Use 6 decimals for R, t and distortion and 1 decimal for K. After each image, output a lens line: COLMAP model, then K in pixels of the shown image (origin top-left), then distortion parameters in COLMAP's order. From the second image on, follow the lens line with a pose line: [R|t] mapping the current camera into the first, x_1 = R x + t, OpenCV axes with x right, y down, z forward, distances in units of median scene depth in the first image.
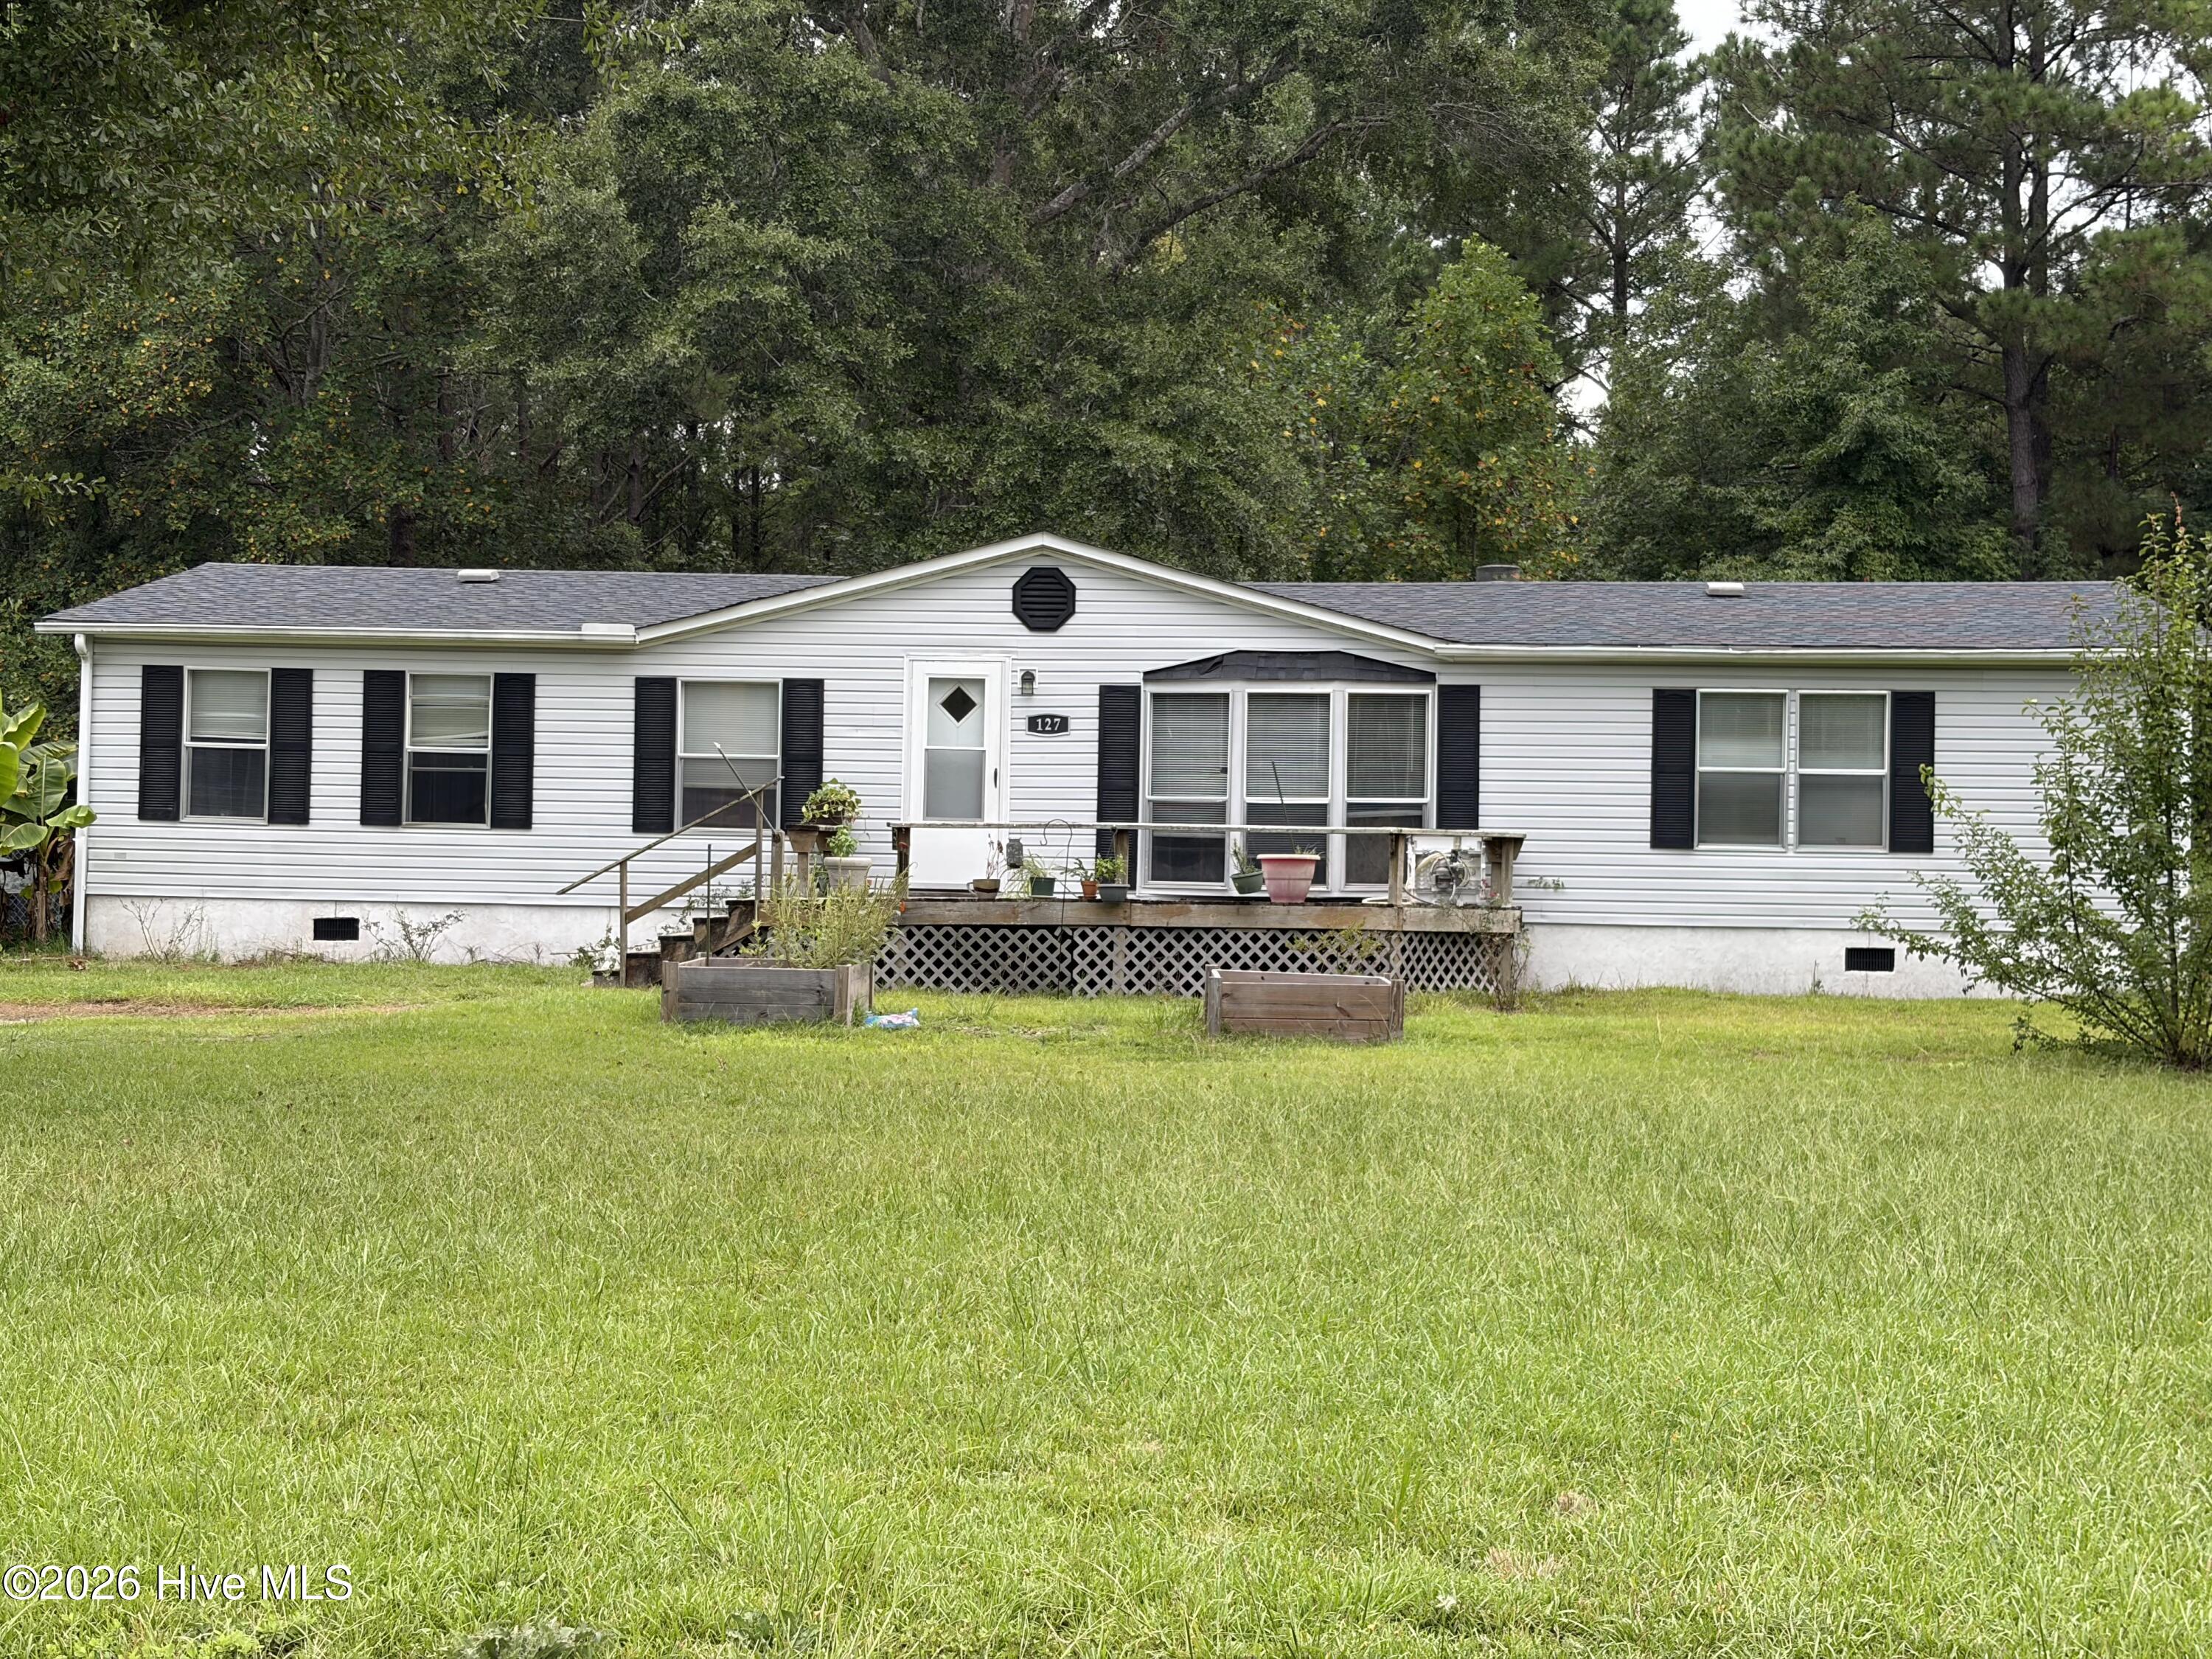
lens RADIAL K [[3352.4, 0, 1096.6], [0, 3352.4, 824.1], [0, 0, 1]] dist [-0.088722, 0.000000]
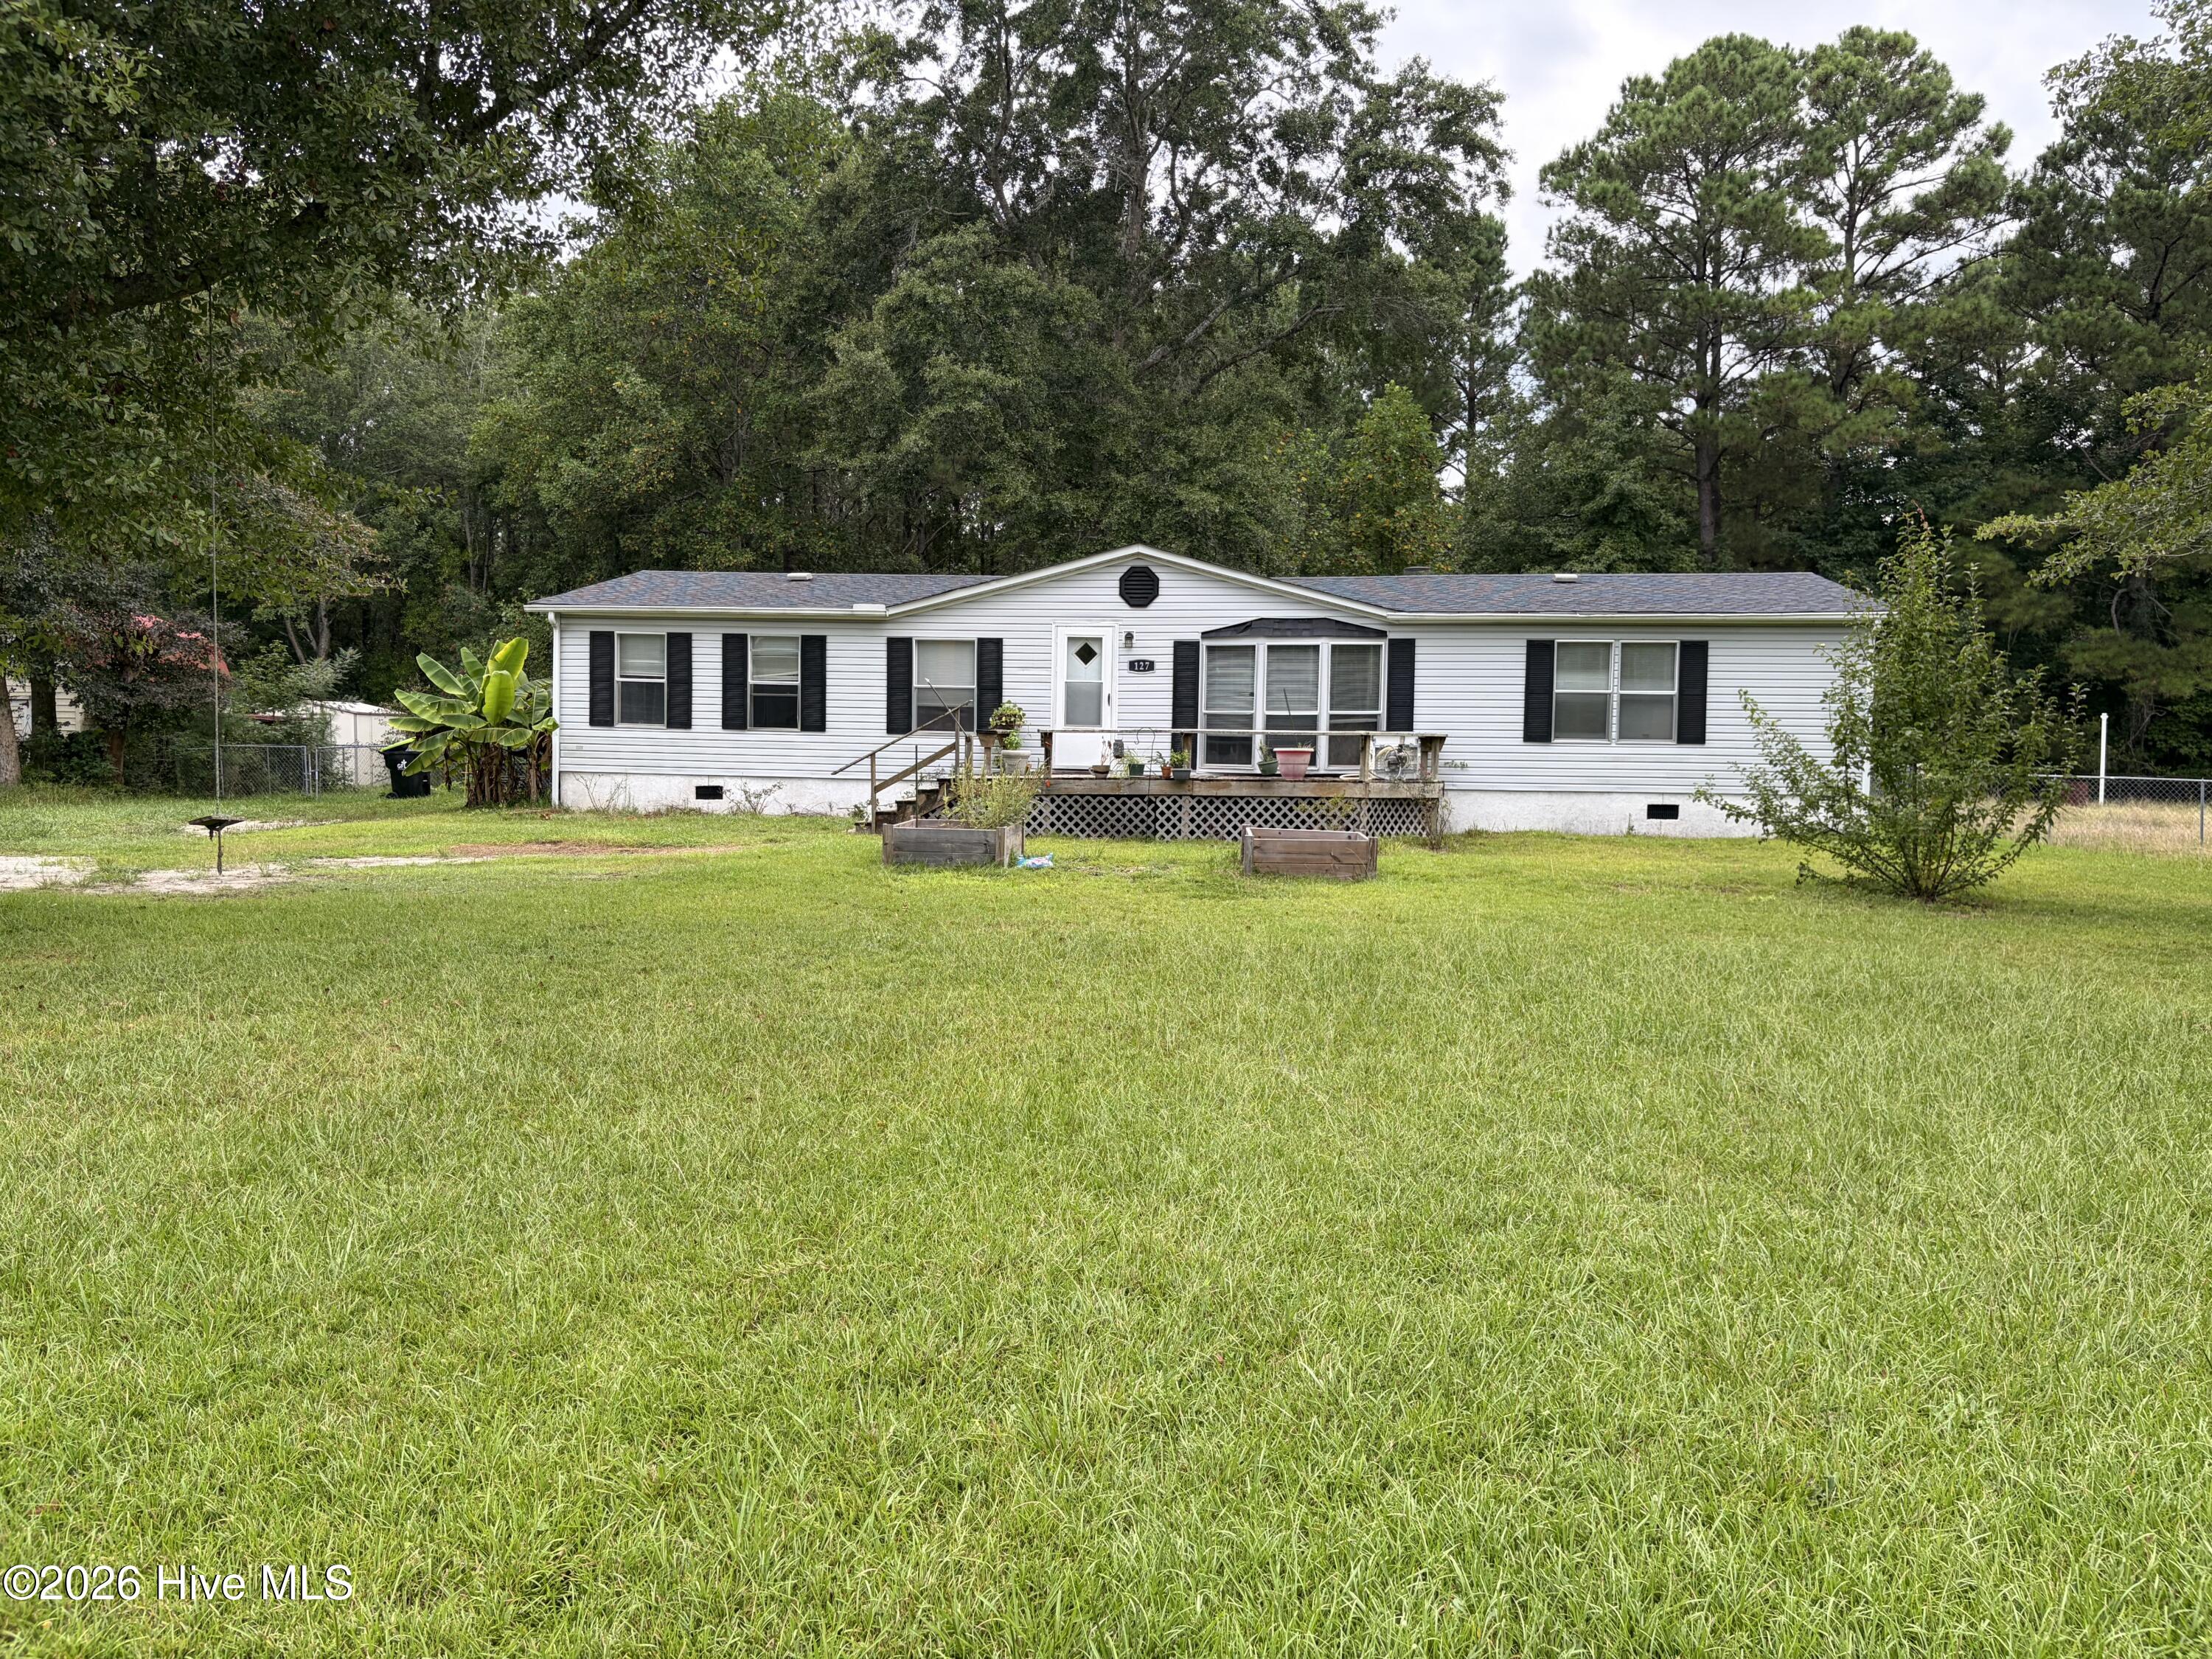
lens RADIAL K [[1662.1, 0, 1094.8], [0, 1662.1, 832.1], [0, 0, 1]] dist [0.042395, -0.050289]
pose [[0.998758, 0.000164, -0.049829, 0.002736], [0.003296, 0.997587, 0.069348, -0.005522], [0.049720, -0.069426, 0.996347, 0.196600]]
